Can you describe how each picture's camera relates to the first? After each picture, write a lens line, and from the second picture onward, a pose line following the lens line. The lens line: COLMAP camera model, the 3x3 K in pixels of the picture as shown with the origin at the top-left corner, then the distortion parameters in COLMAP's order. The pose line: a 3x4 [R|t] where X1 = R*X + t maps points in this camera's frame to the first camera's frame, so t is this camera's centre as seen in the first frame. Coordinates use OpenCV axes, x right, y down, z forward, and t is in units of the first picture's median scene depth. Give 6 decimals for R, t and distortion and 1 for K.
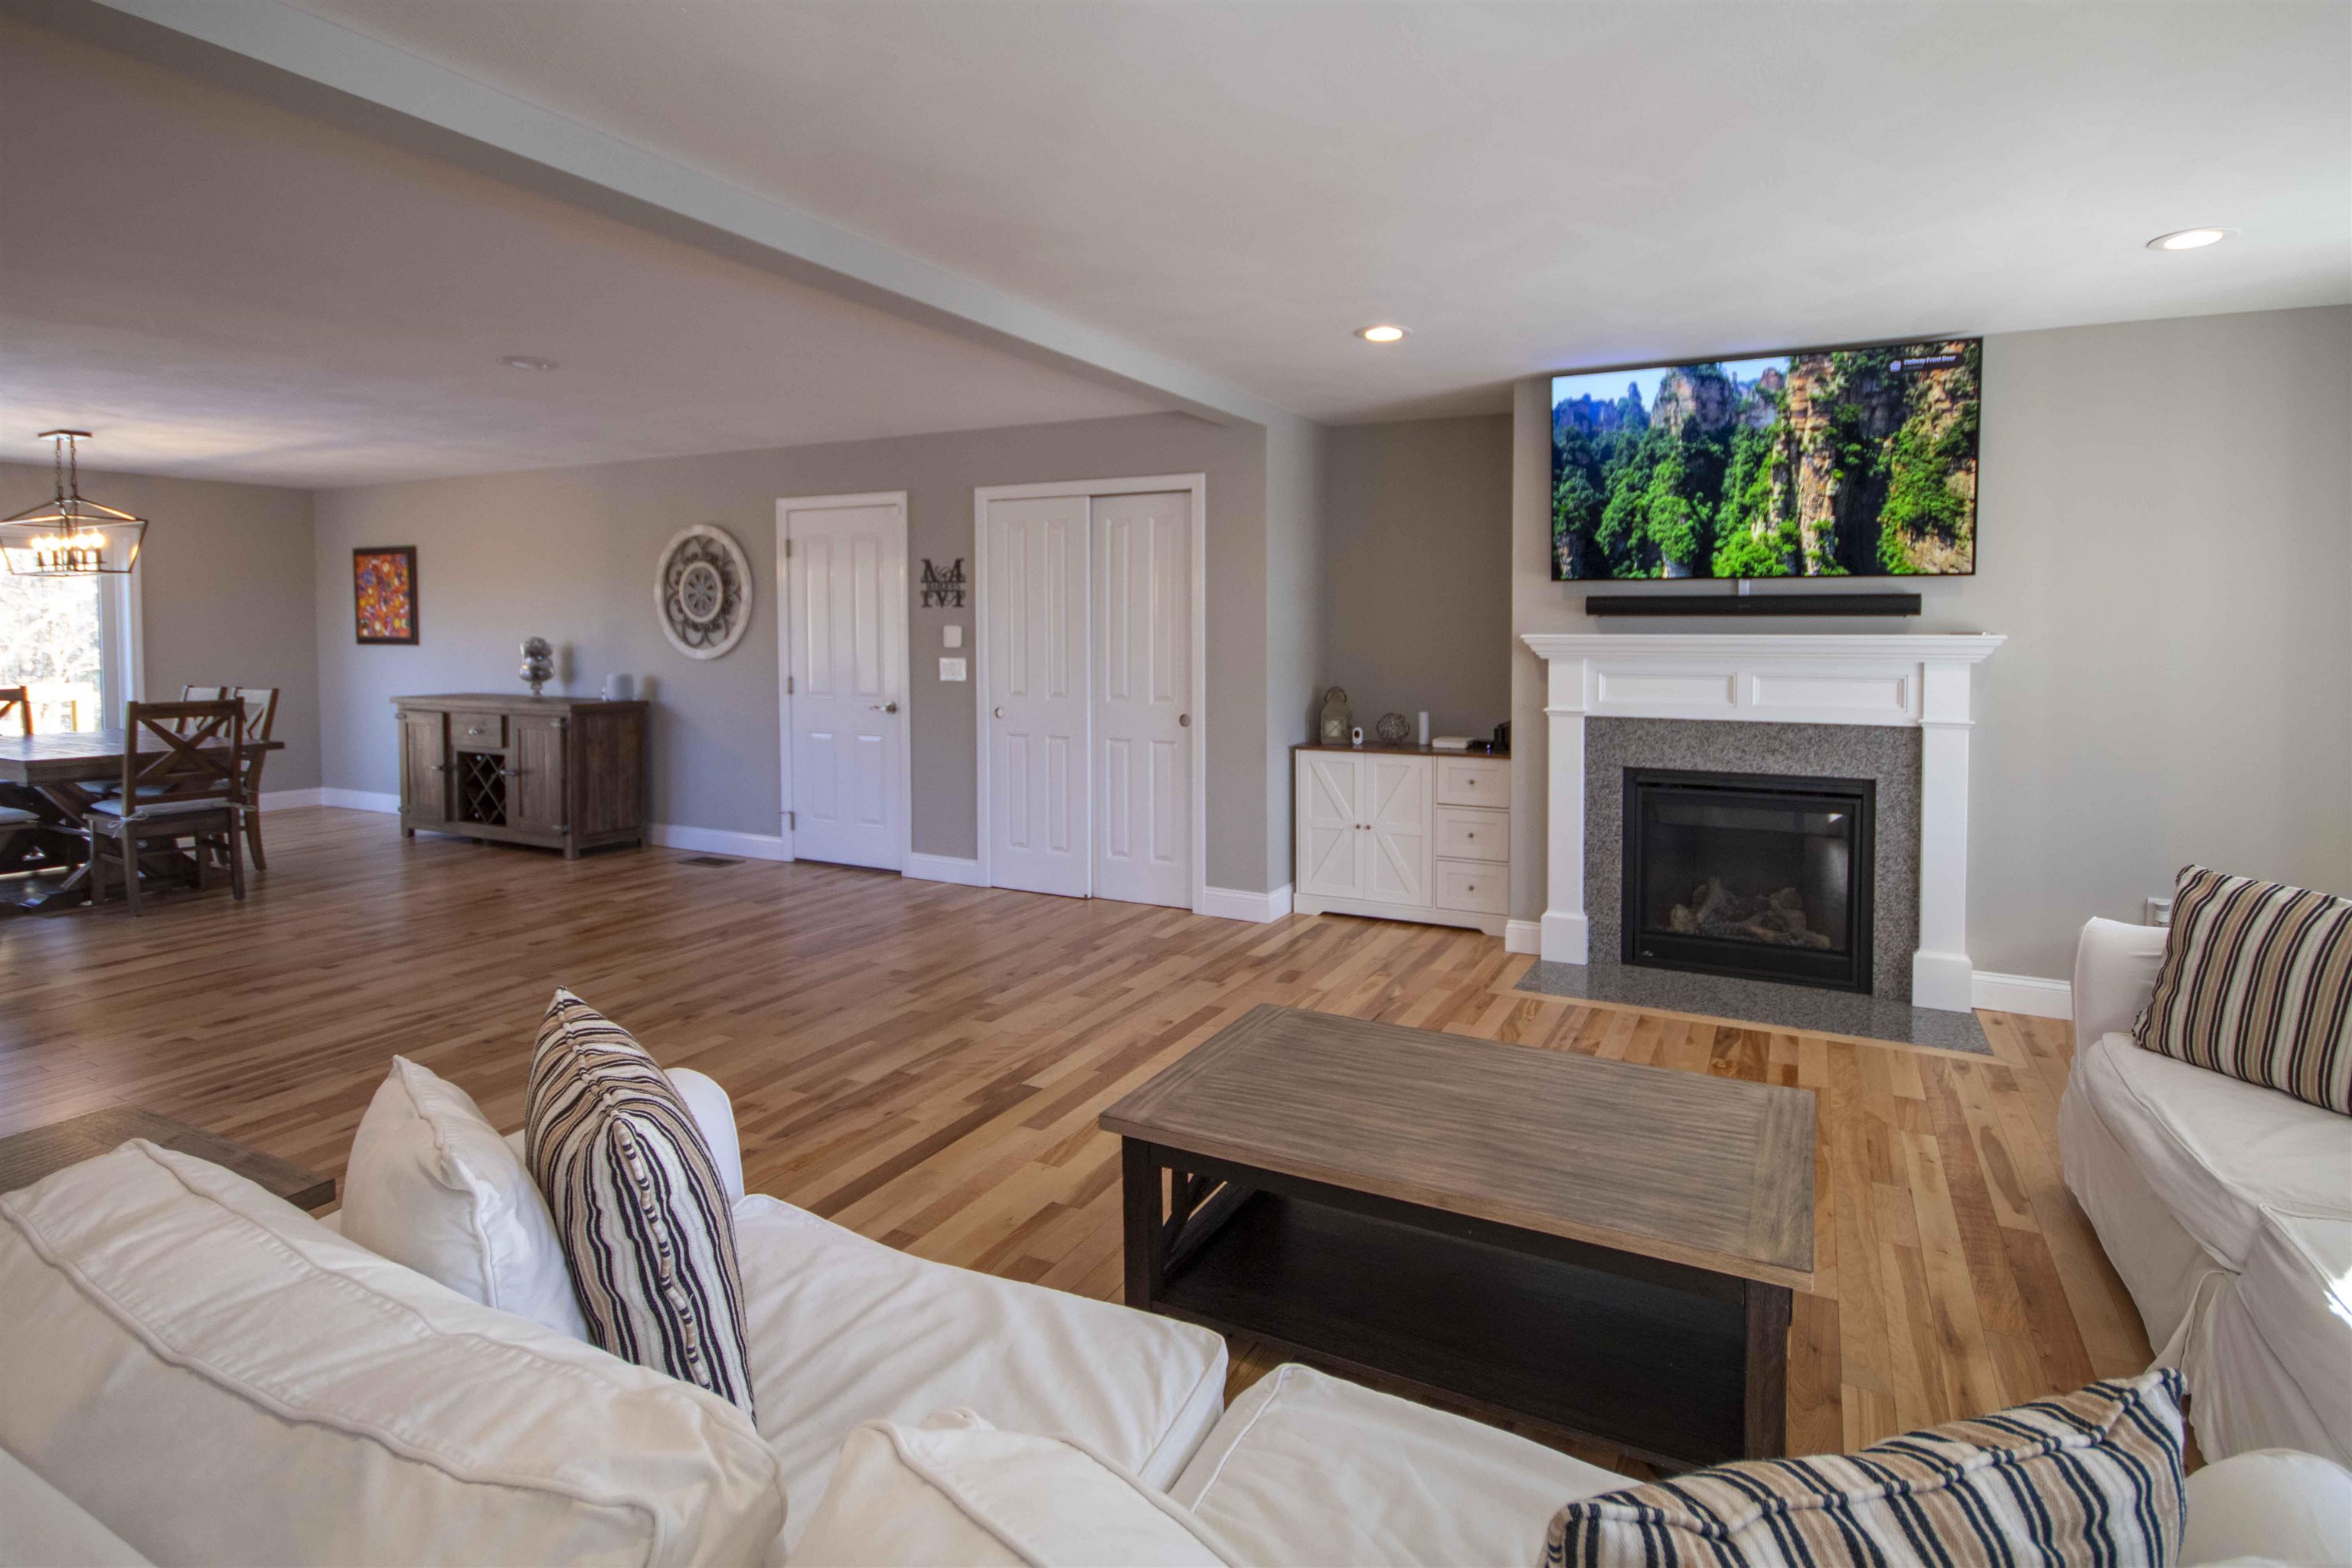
lens RADIAL K [[1150.4, 0, 1247.7], [0, 1150.4, 653.9], [0, 0, 1]] dist [-0.000748, 0.000184]
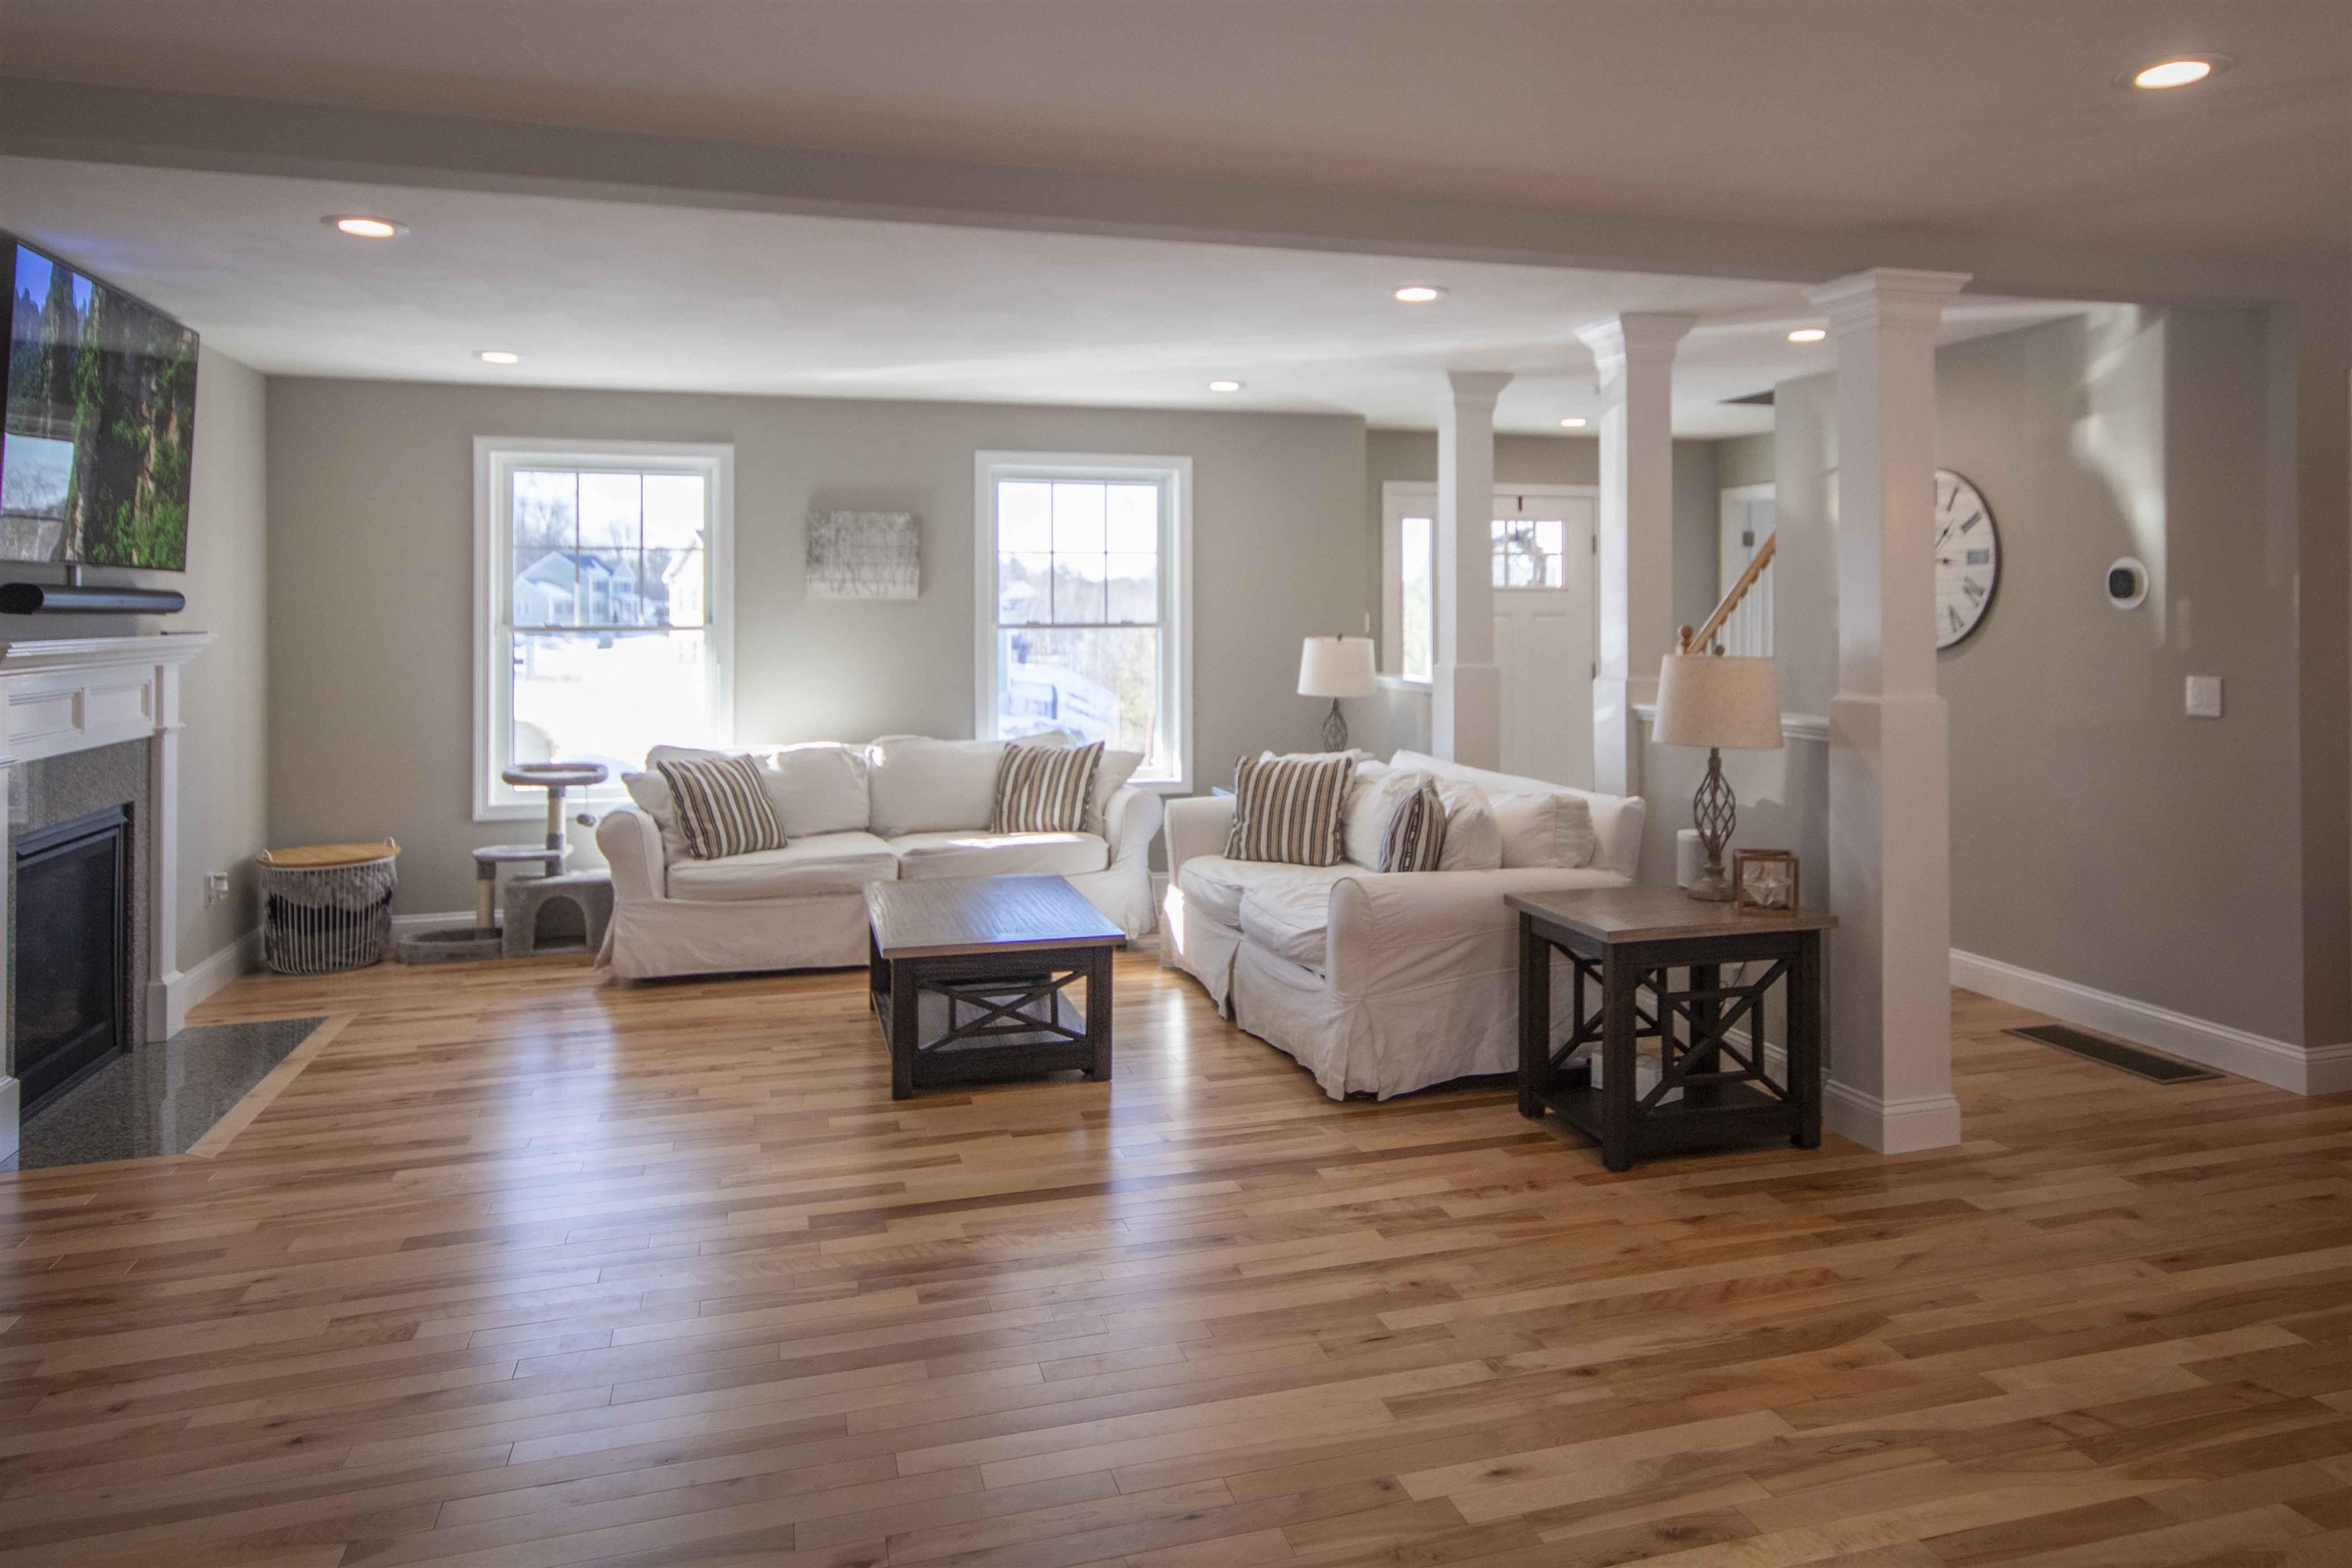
lens RADIAL K [[1630.0, 0, 1309.5], [0, 1630.0, 612.9], [0, 0, 1]] dist [0.041259, -0.003665]
pose [[-0.704614, 0.004355, 0.709578, -0.919441], [0.026561, 0.999442, 0.020241, -0.033602], [-0.709094, 0.033109, -0.704337, 1.172294]]
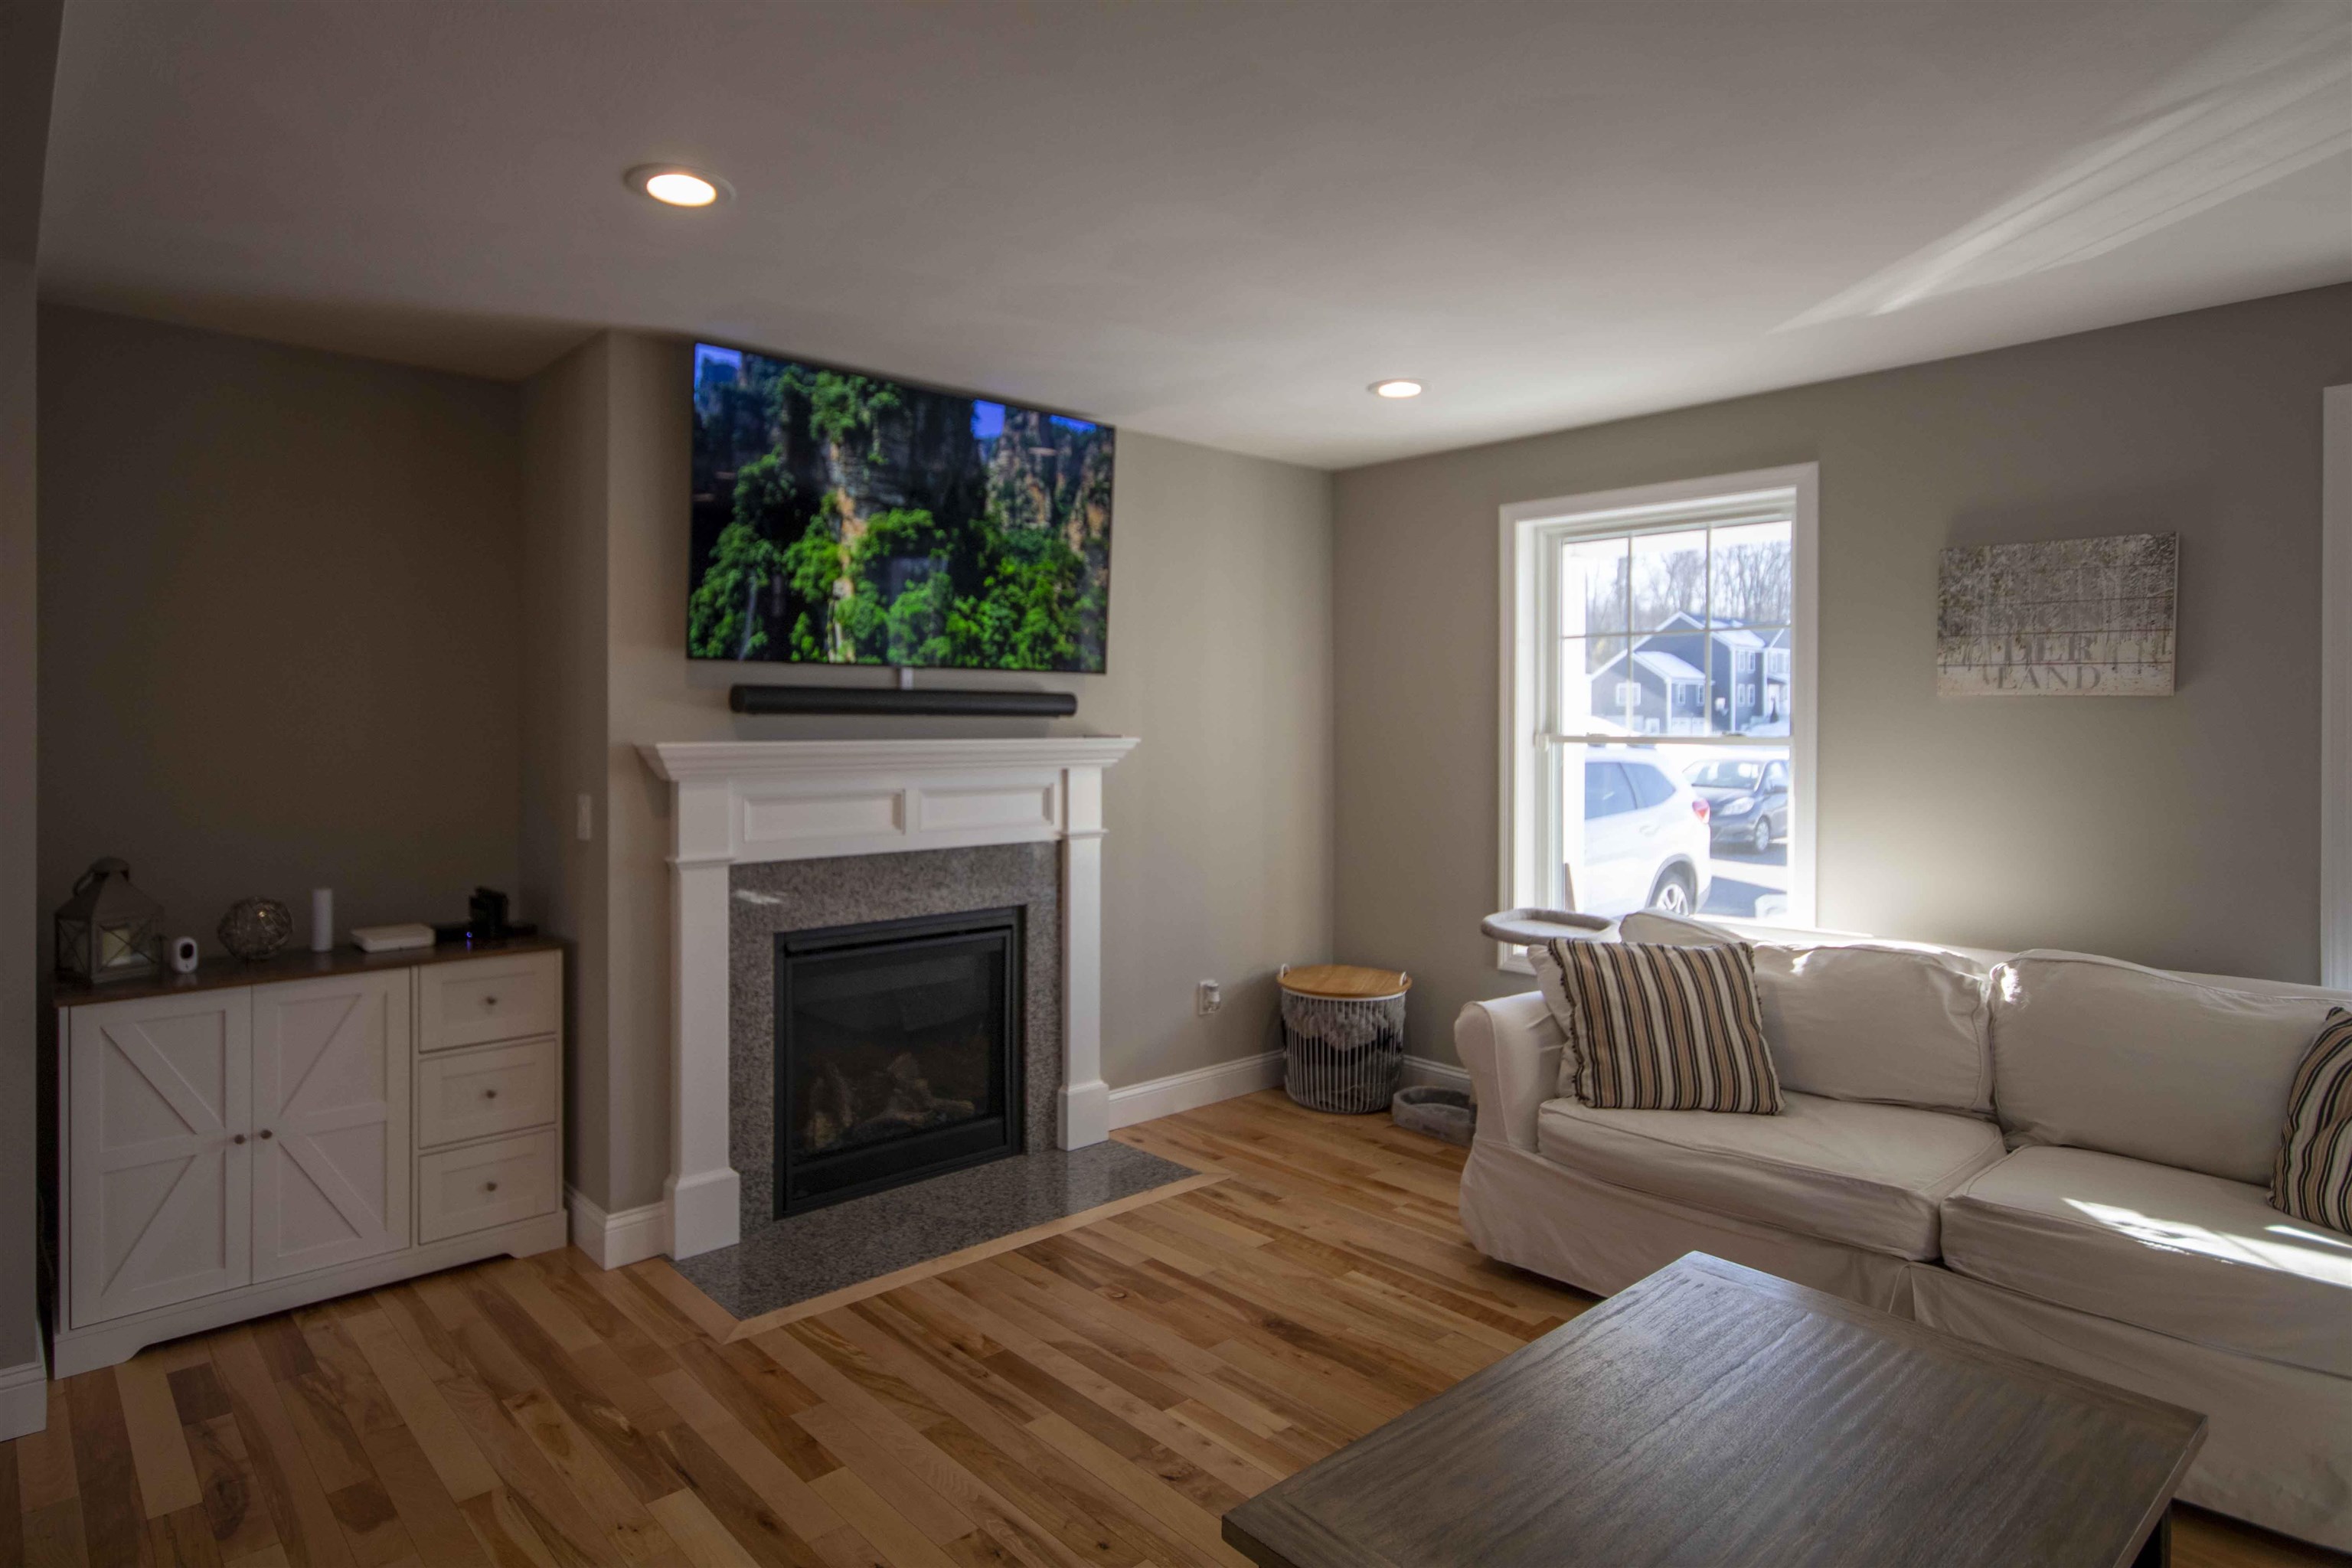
lens RADIAL K [[1290.4, 0, 1107.0], [0, 1290.4, 732.6], [0, 0, 1]] dist [0.012072, 0.000684]
pose [[0.397590, -0.001160, 0.917563, -0.308766], [0.022886, 0.999701, -0.008653, -0.010599], [-0.917278, 0.024439, 0.397497, 0.514606]]
